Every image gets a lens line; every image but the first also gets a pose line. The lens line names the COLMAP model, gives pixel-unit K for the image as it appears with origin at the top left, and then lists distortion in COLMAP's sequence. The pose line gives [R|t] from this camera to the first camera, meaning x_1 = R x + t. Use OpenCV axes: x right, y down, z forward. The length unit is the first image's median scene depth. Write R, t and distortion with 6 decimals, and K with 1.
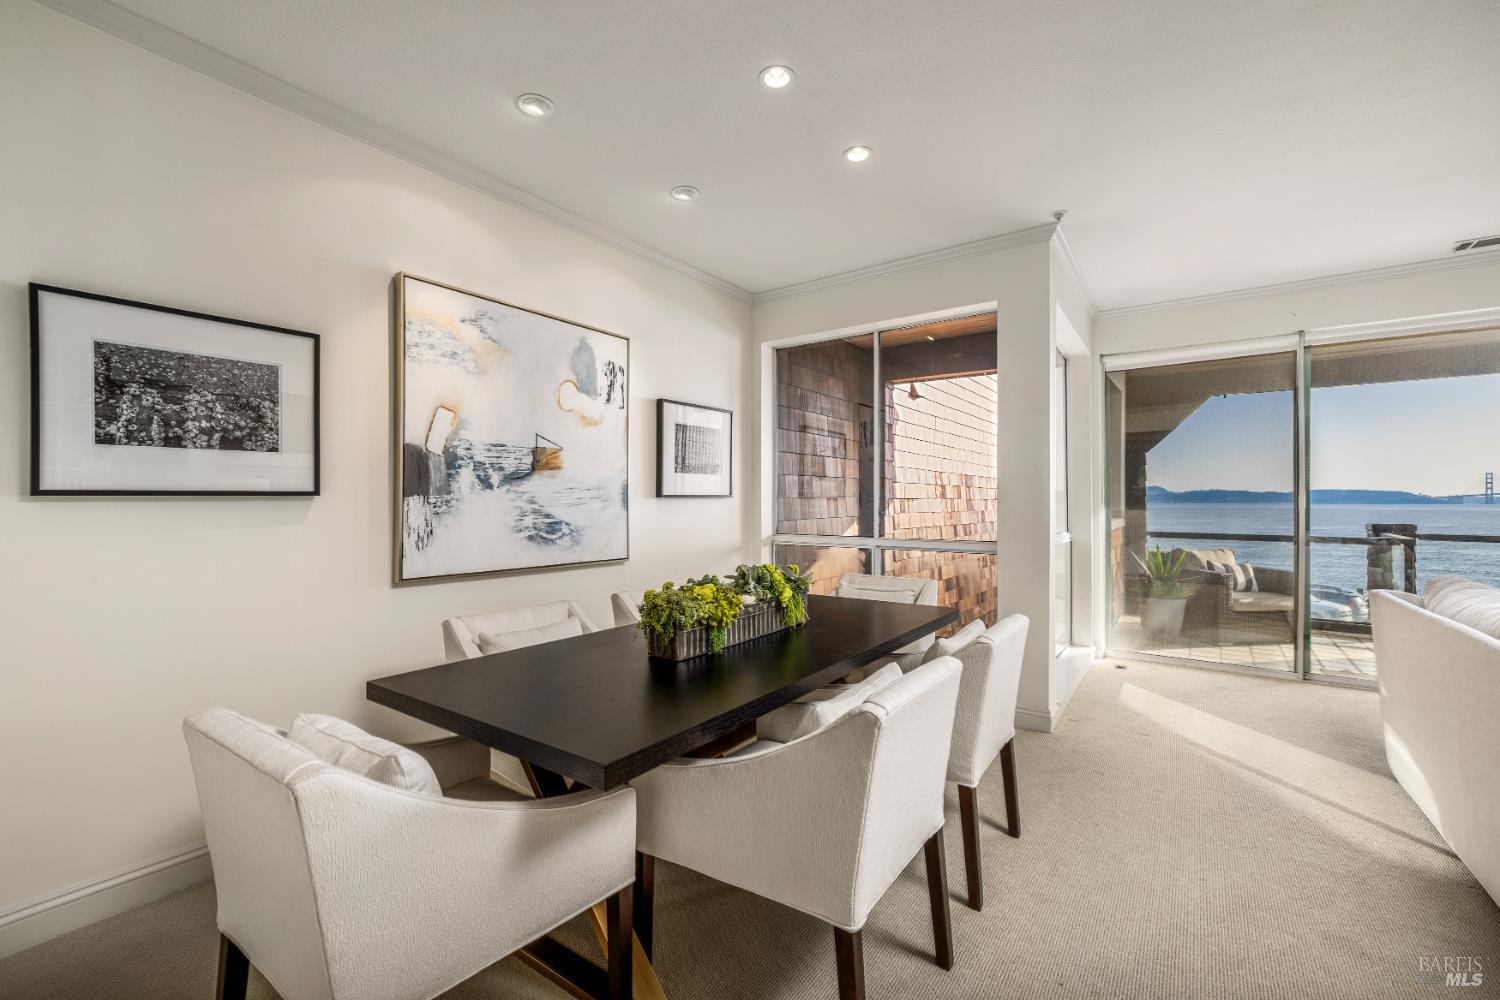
lens RADIAL K [[651.1, 0, 750.0], [0, 651.1, 500.0], [0, 0, 1]] dist [-0.000477, -0.000142]
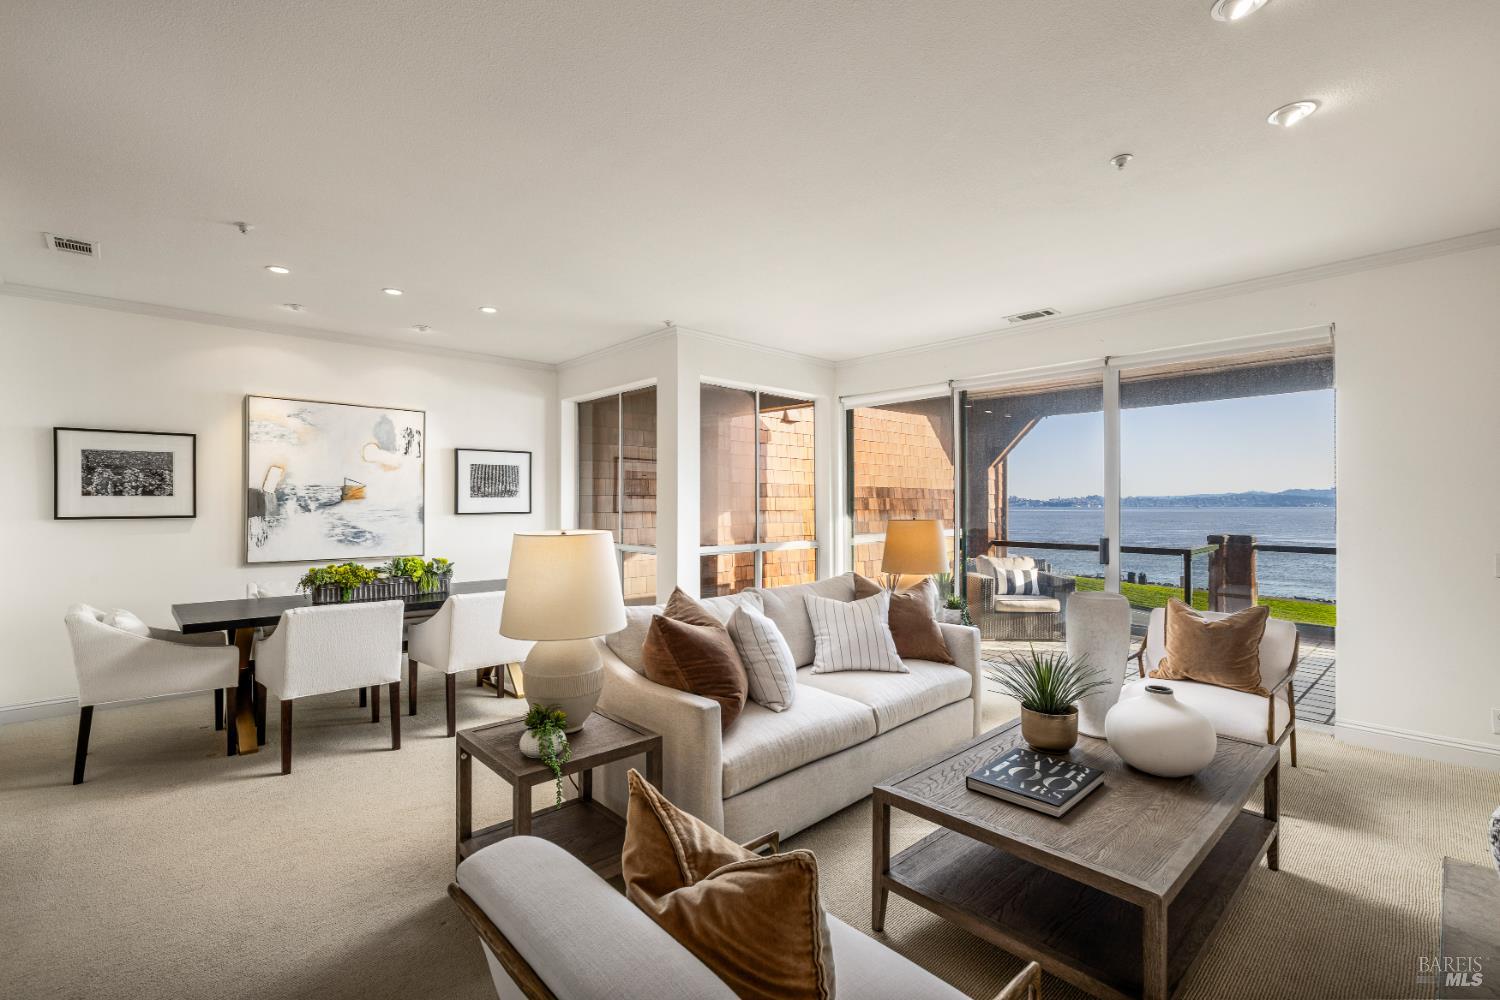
lens RADIAL K [[691.3, 0, 750.0], [0, 691.3, 500.0], [0, 0, 1]] dist [-0.007498, -0.000032]
pose [[0.980324, -0.003664, -0.197363, 1.141797], [0.002628, 0.999981, -0.005513, -0.036854], [0.197380, 0.004886, 0.980315, -0.568487]]
